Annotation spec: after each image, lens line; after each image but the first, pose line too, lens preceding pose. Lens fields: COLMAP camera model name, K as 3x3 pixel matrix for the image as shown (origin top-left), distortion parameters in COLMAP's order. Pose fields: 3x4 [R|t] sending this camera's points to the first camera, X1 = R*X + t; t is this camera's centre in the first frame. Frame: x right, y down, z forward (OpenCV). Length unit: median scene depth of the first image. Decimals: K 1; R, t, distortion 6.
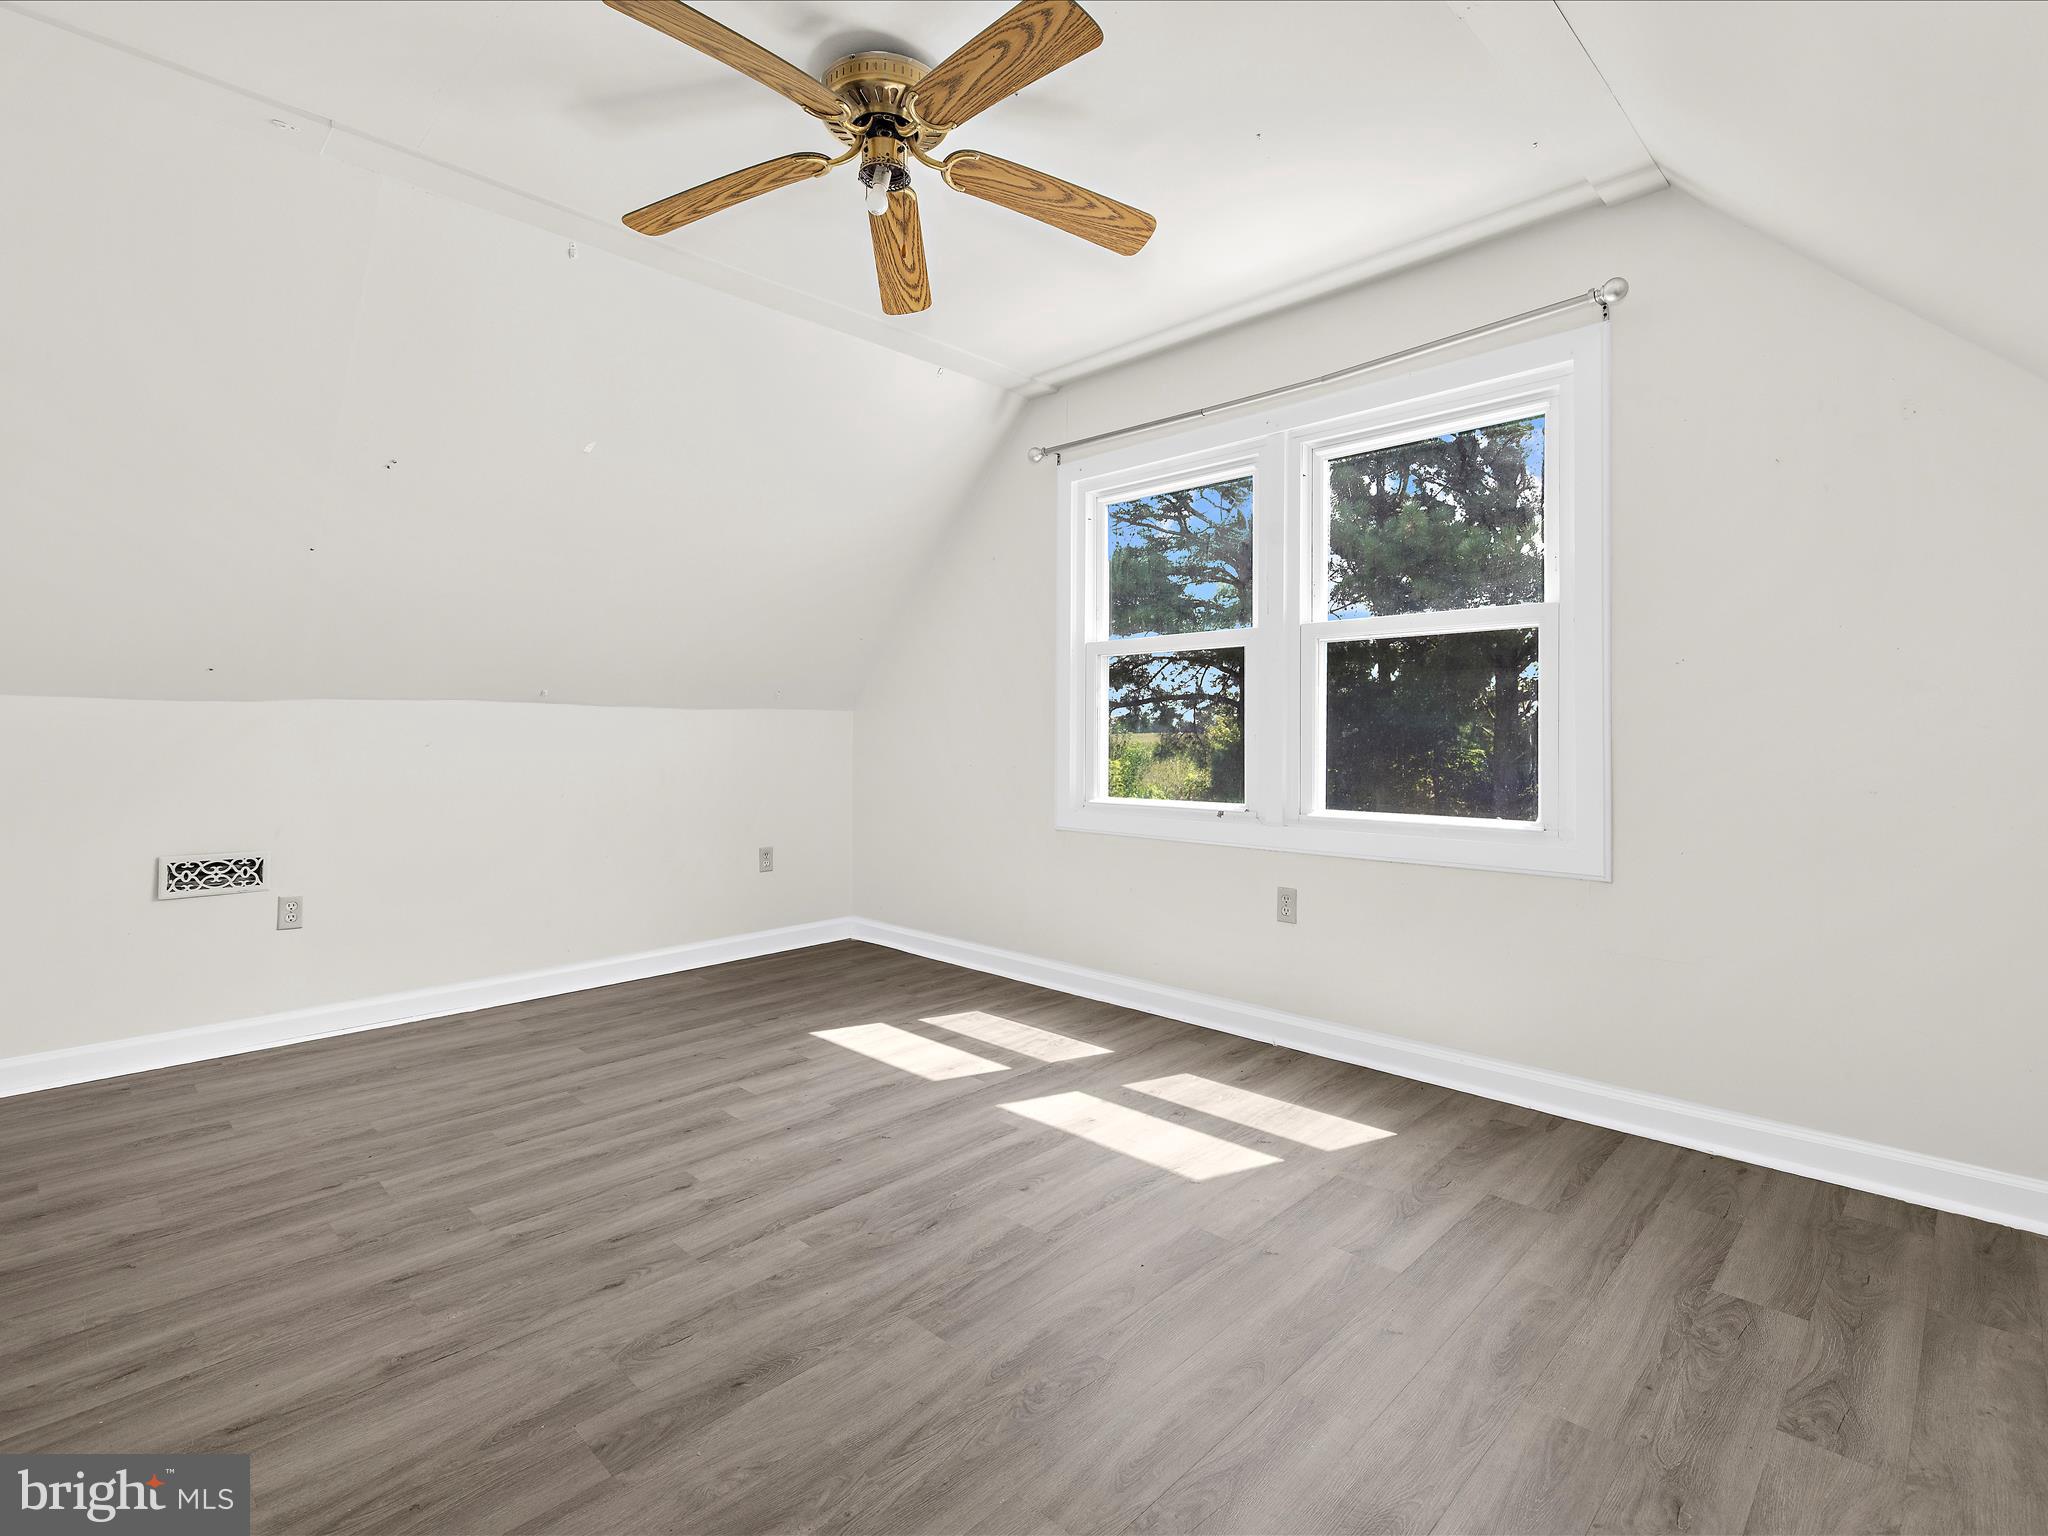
lens RADIAL K [[977.7, 0, 1022.3], [0, 977.7, 758.2], [0, 0, 1]] dist [-0.001082, 0.000520]
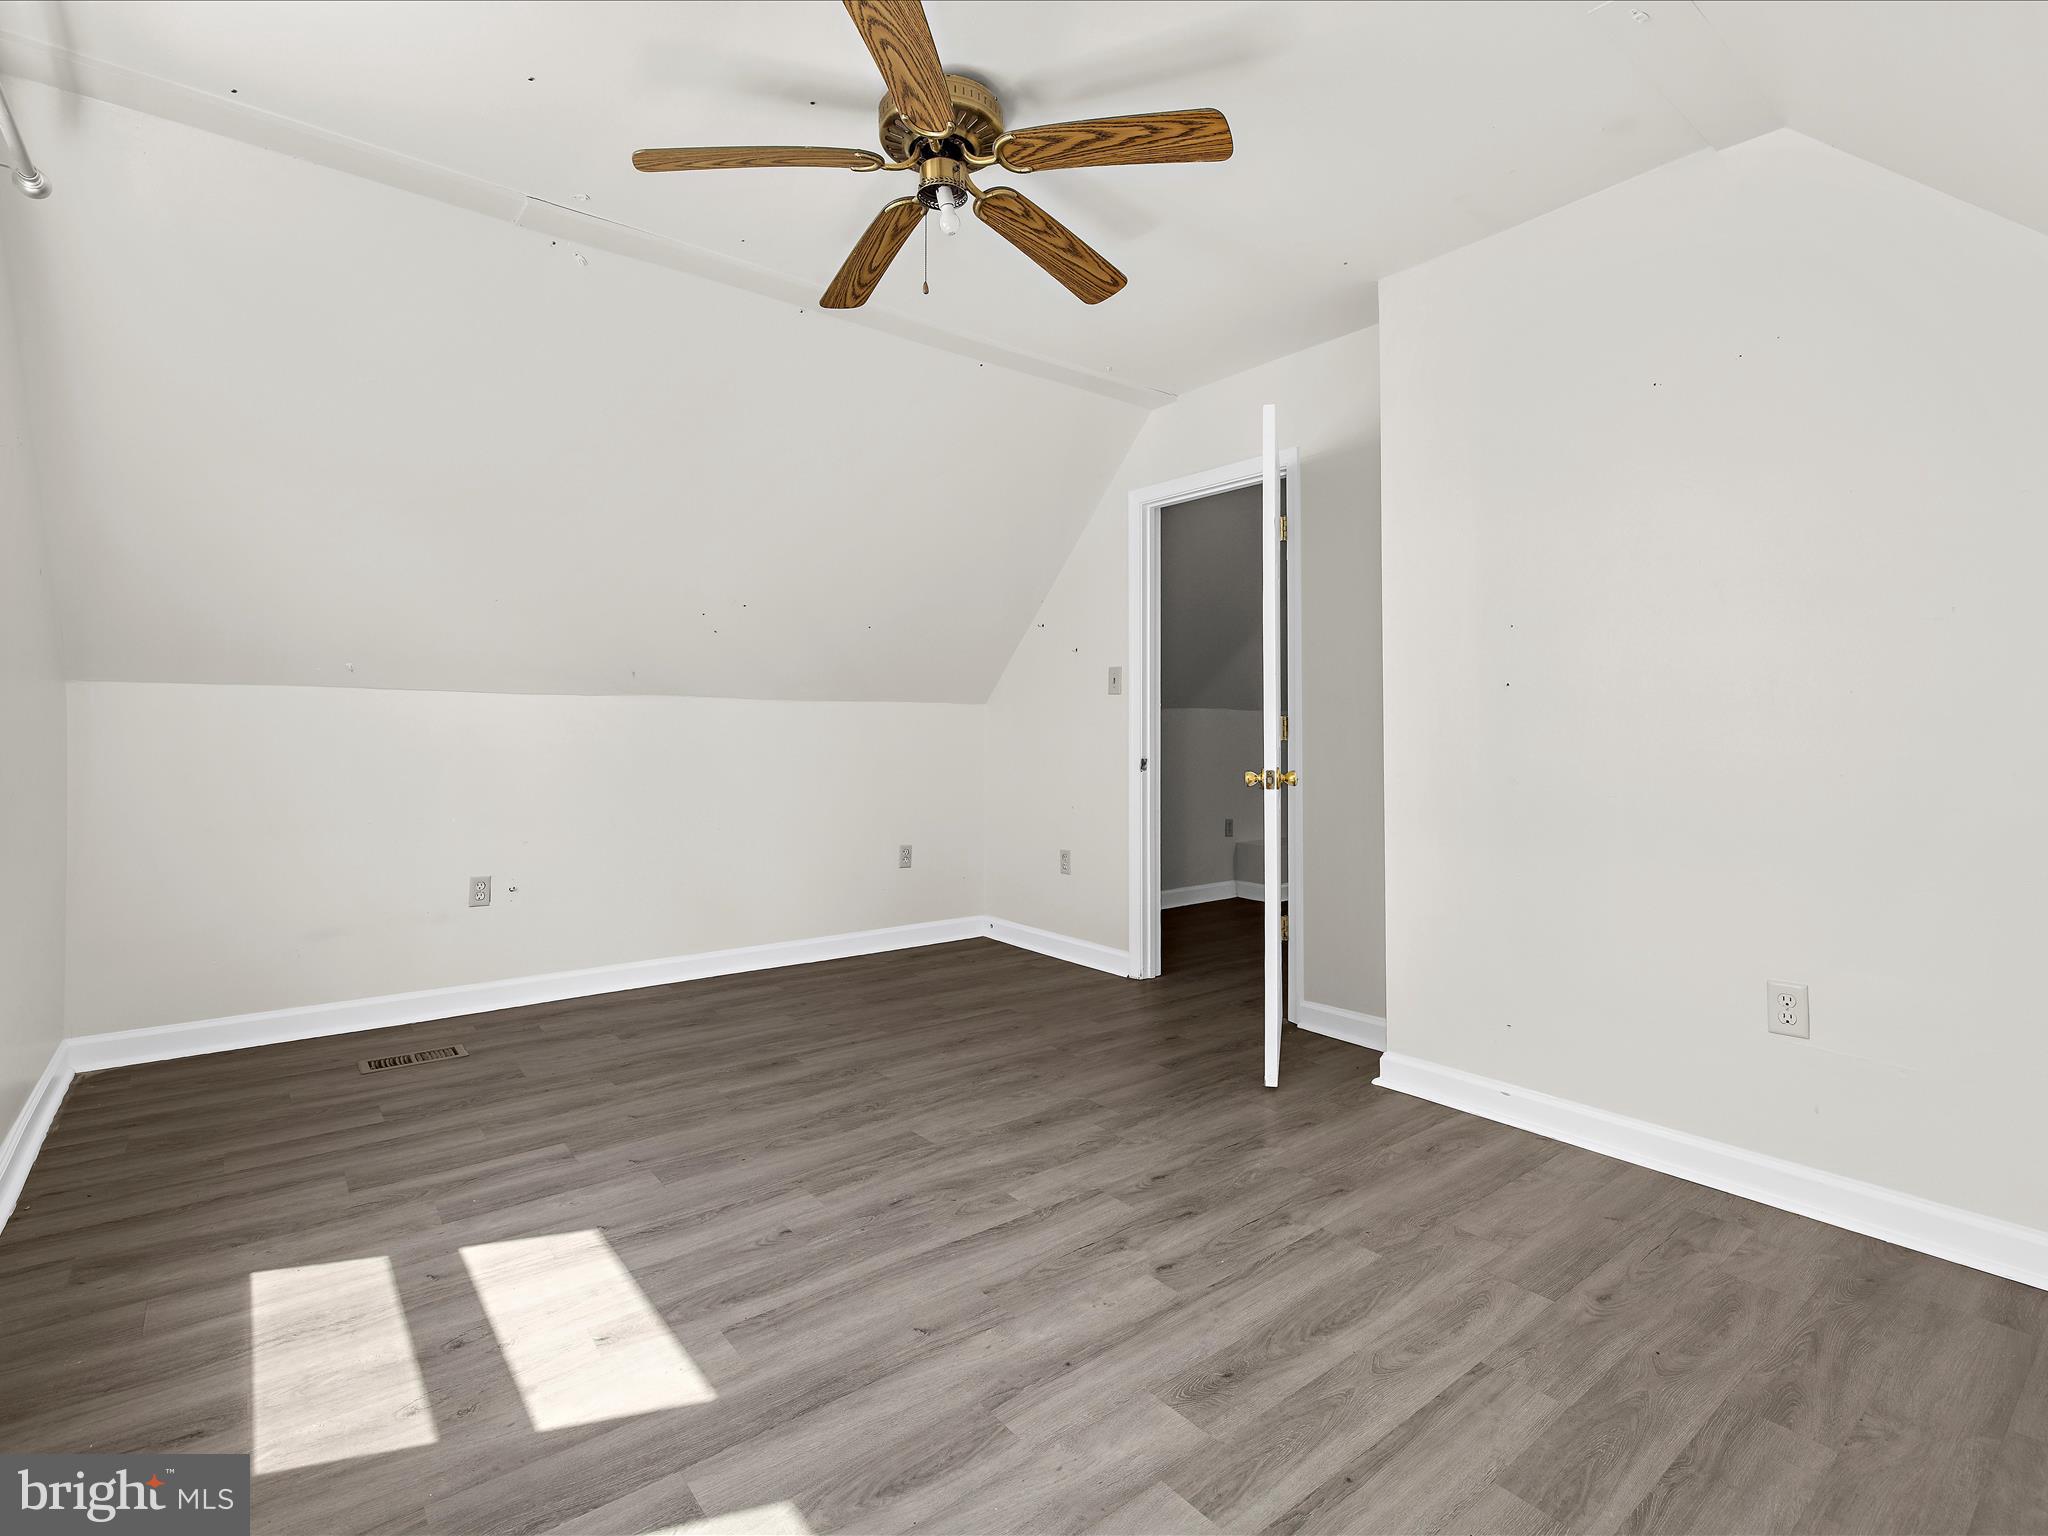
lens RADIAL K [[977.7, 0, 1022.3], [0, 977.7, 758.2], [0, 0, 1]] dist [-0.001082, 0.000520]
pose [[-0.992282, -0.003807, 0.123943, -0.333747], [0.002469, 0.998724, 0.050445, -0.052329], [-0.123977, 0.050362, -0.991006, 1.874973]]
